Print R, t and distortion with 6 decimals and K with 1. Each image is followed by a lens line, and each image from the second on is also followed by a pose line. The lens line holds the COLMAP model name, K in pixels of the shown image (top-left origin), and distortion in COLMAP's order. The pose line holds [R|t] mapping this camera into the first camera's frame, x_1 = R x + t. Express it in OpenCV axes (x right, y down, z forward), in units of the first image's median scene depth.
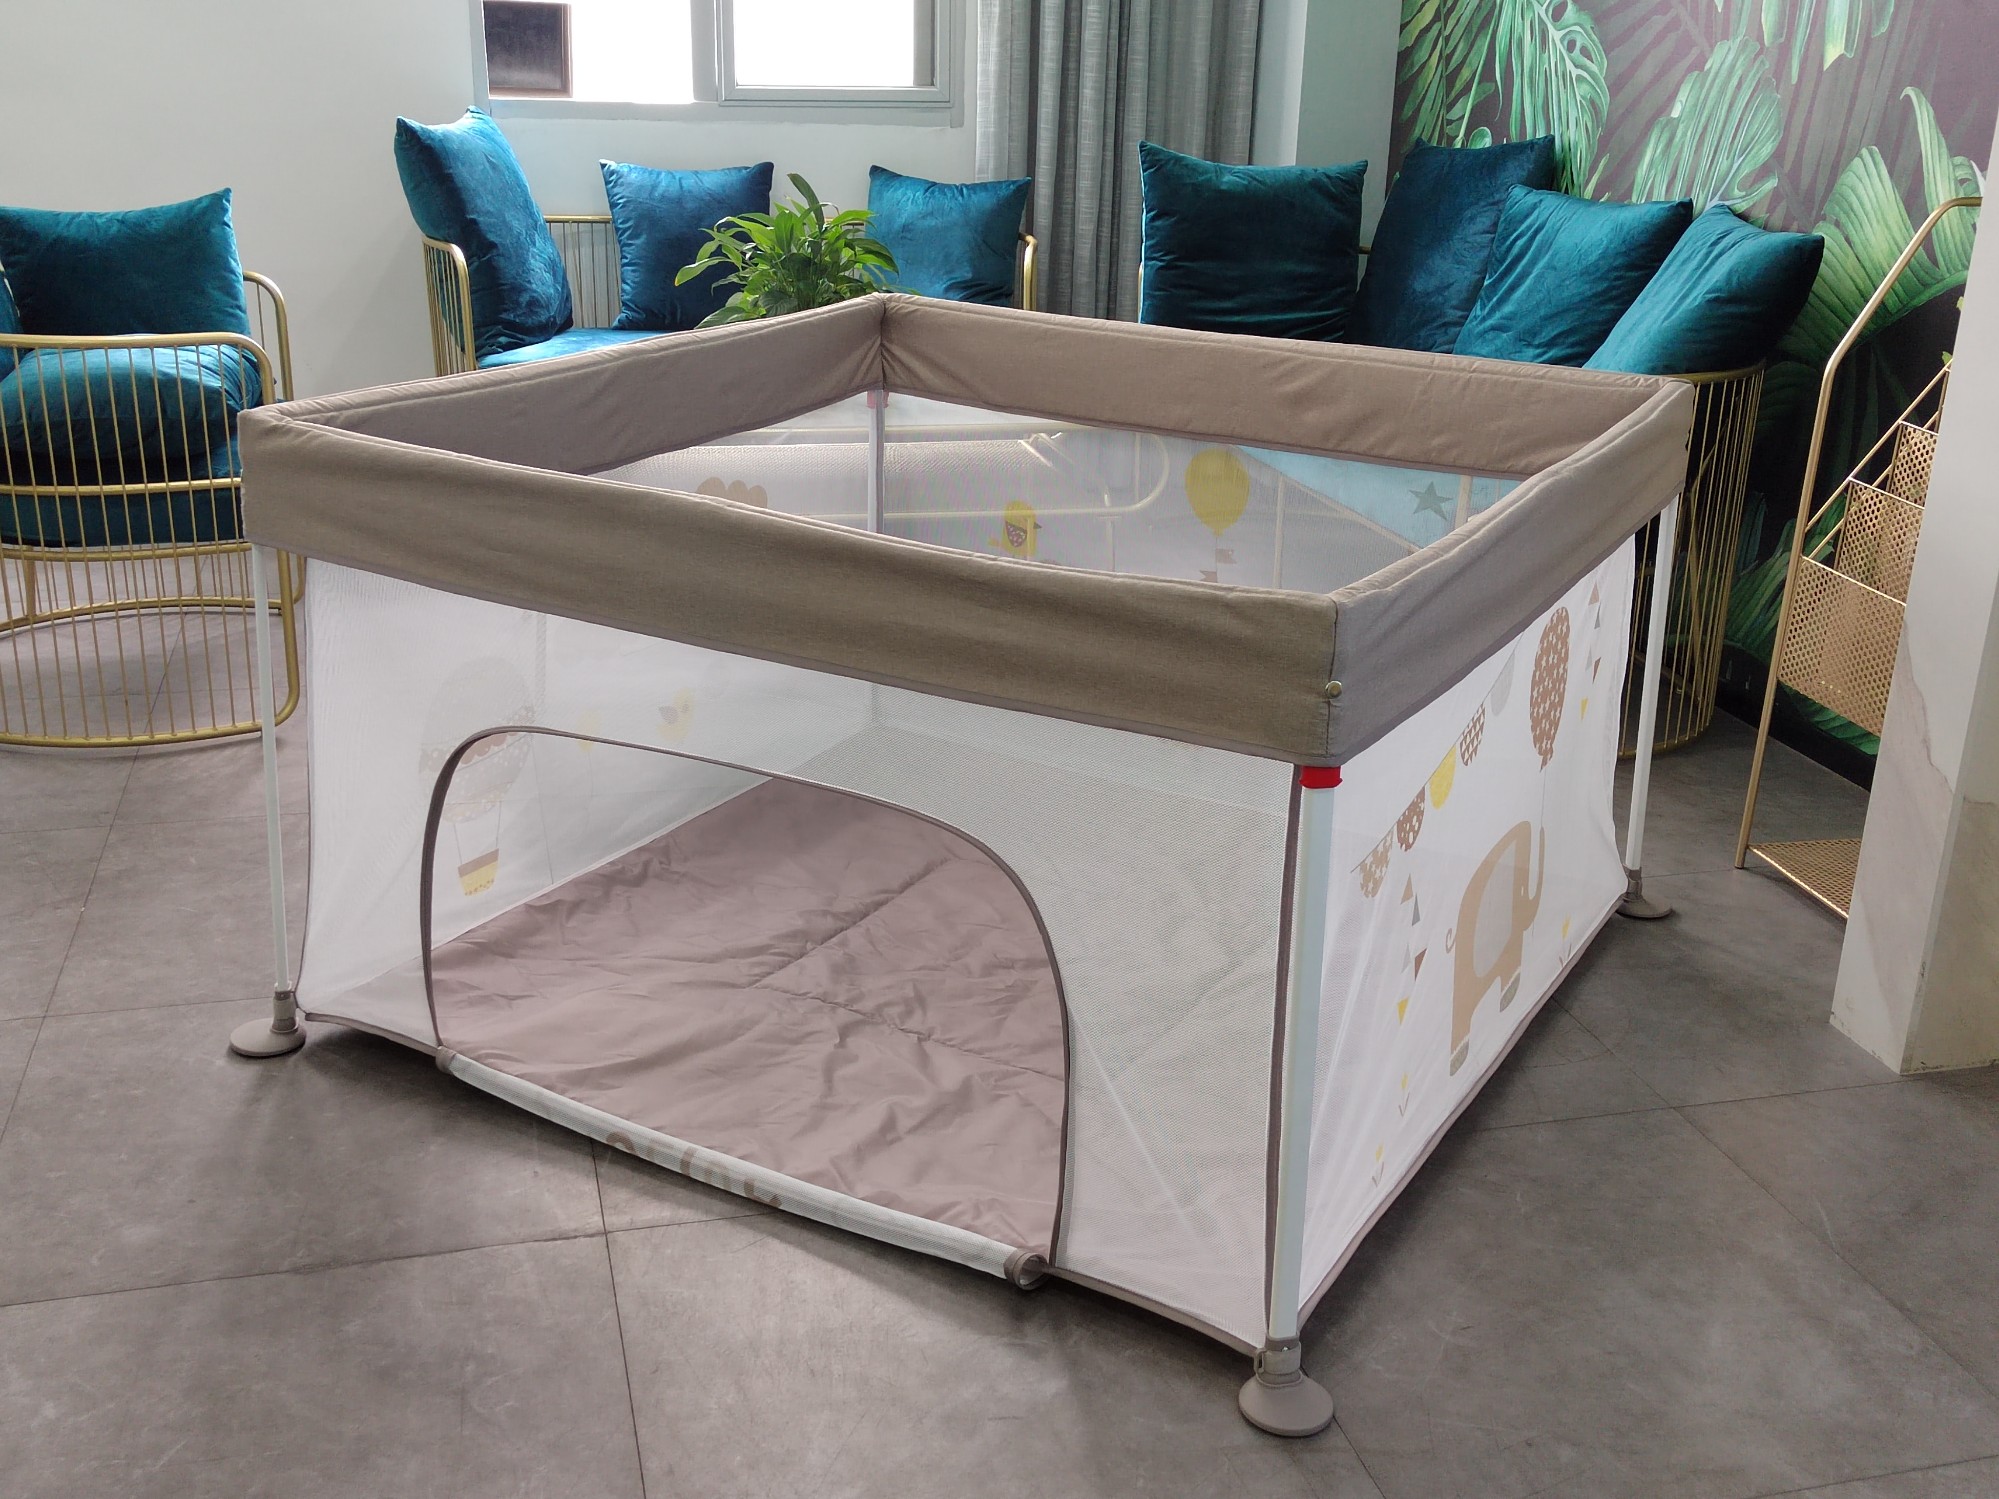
lens RADIAL K [[2097.1, 0, 1005.8], [0, 2097.1, 751.8], [0, 0, 1]] dist [0.029599, 0.000000]
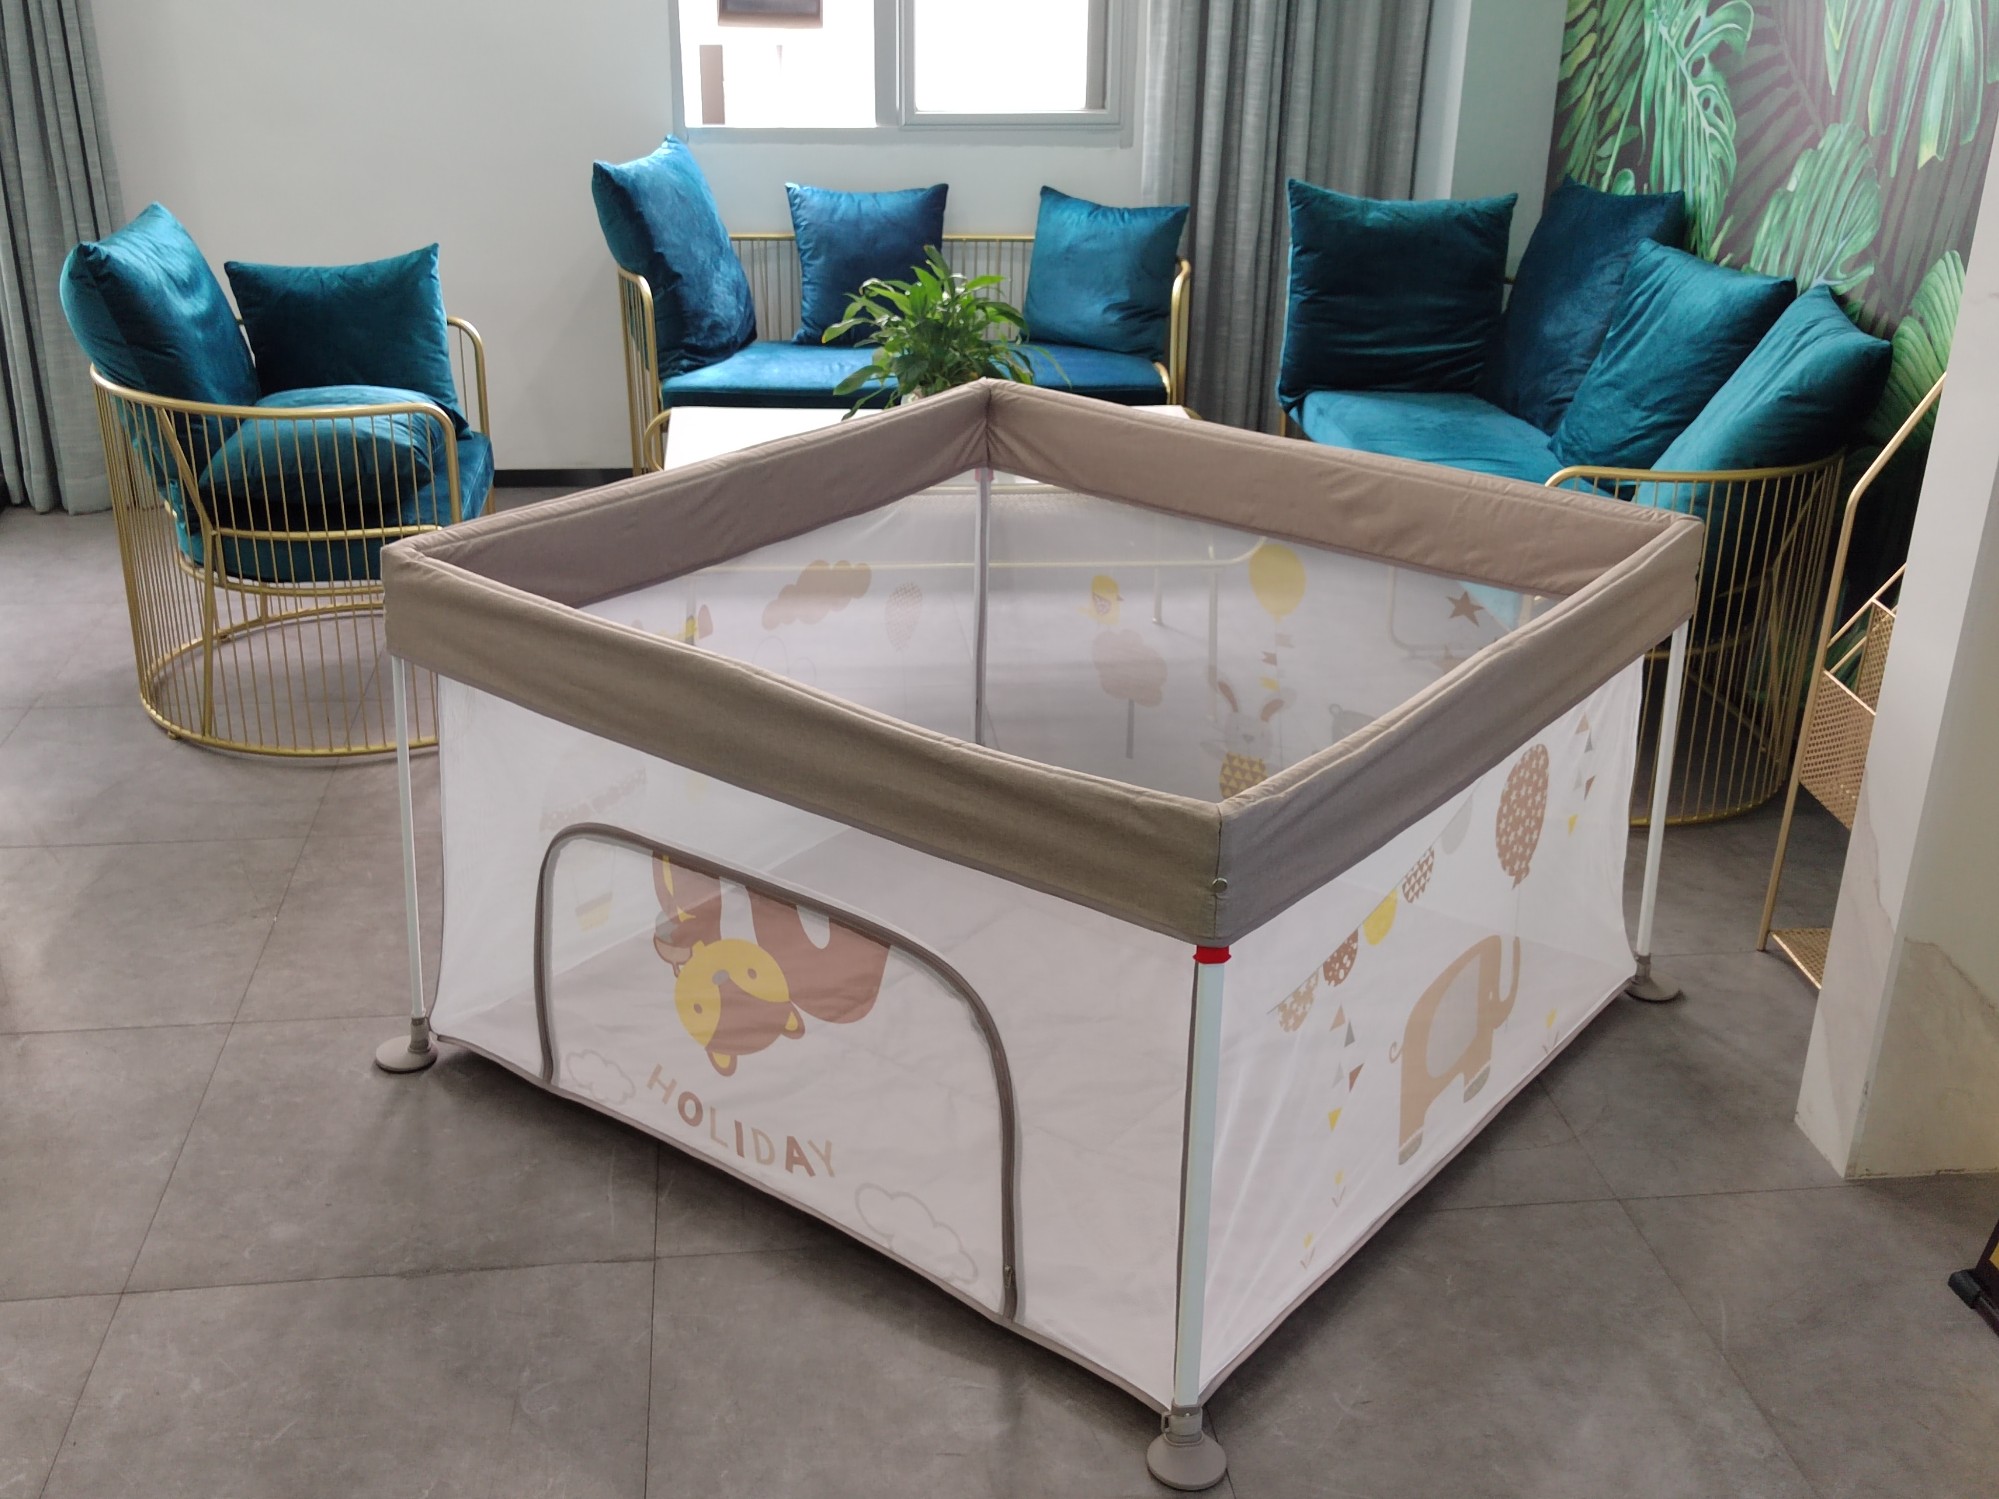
lens RADIAL K [[2097.1, 0, 1003.6], [0, 2097.1, 761.0], [0, 0, 1]] dist [0.029599, 0.000000]
pose [[0.991347, 0.045286, -0.123212, 0.078969], [-0.037749, 0.997310, 0.062829, -0.076066], [0.125726, -0.057634, 0.990389, -0.079772]]
